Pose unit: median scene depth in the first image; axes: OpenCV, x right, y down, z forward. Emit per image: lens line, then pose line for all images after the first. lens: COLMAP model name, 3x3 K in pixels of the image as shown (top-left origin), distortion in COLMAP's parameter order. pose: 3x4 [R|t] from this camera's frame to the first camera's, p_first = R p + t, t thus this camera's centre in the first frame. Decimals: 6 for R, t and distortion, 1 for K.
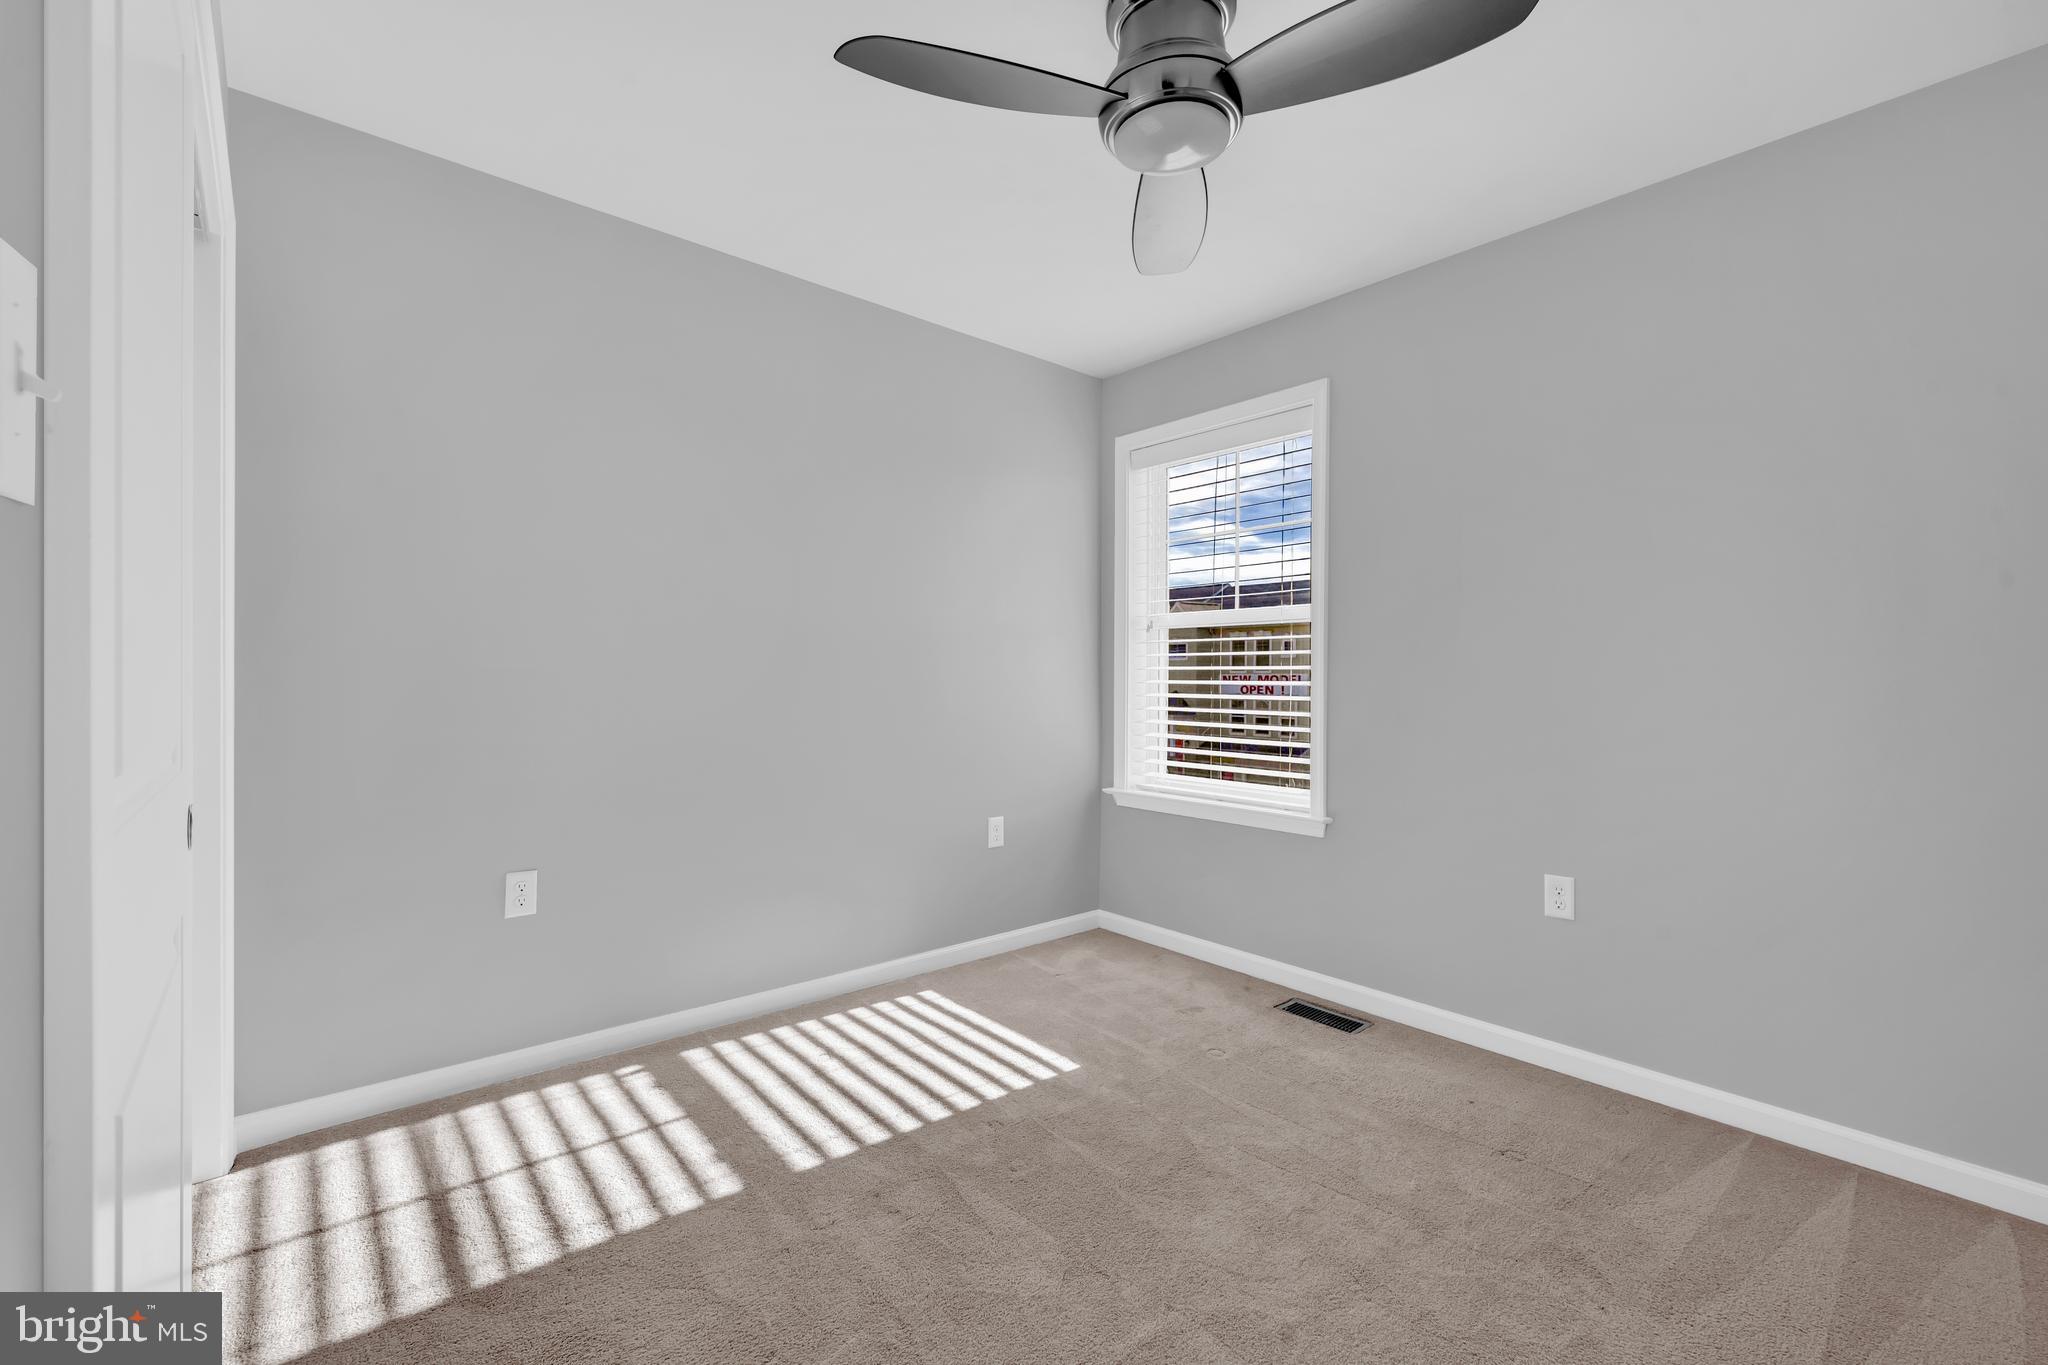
lens RADIAL K [[859.0, 0, 1019.2], [0, 859.0, 679.7], [0, 0, 1]] dist [0.000389, -0.000228]
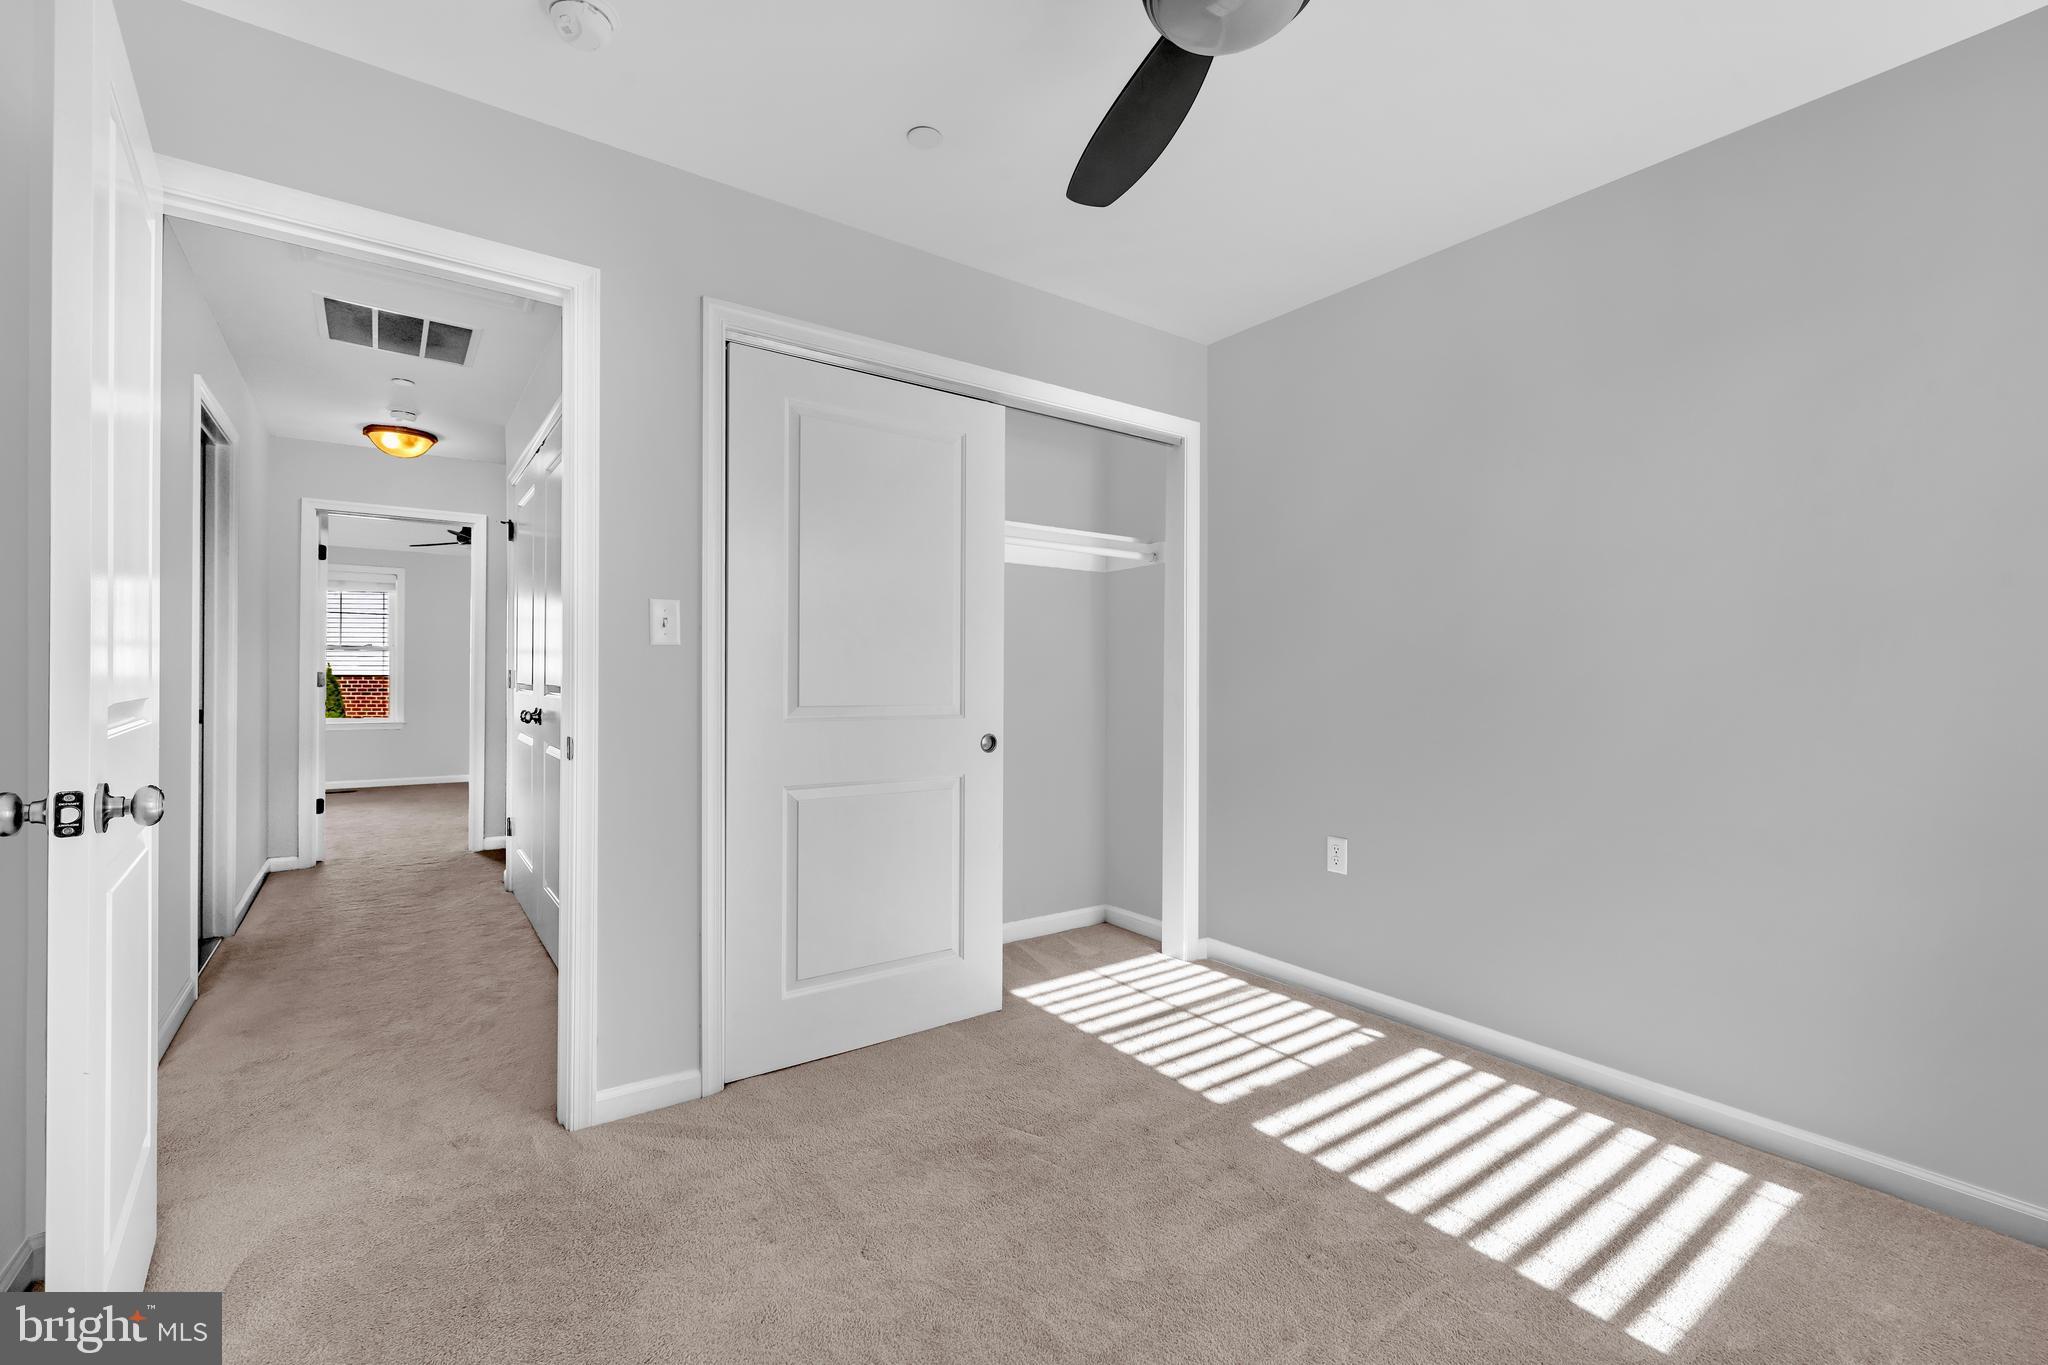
lens RADIAL K [[859.0, 0, 1019.2], [0, 859.0, 679.7], [0, 0, 1]] dist [0.000389, -0.000228]
pose [[-0.074595, -0.003927, -0.997206, 0.777906], [-0.007632, 0.999965, -0.003367, 0.001076], [0.997185, 0.007360, -0.074622, 0.689696]]
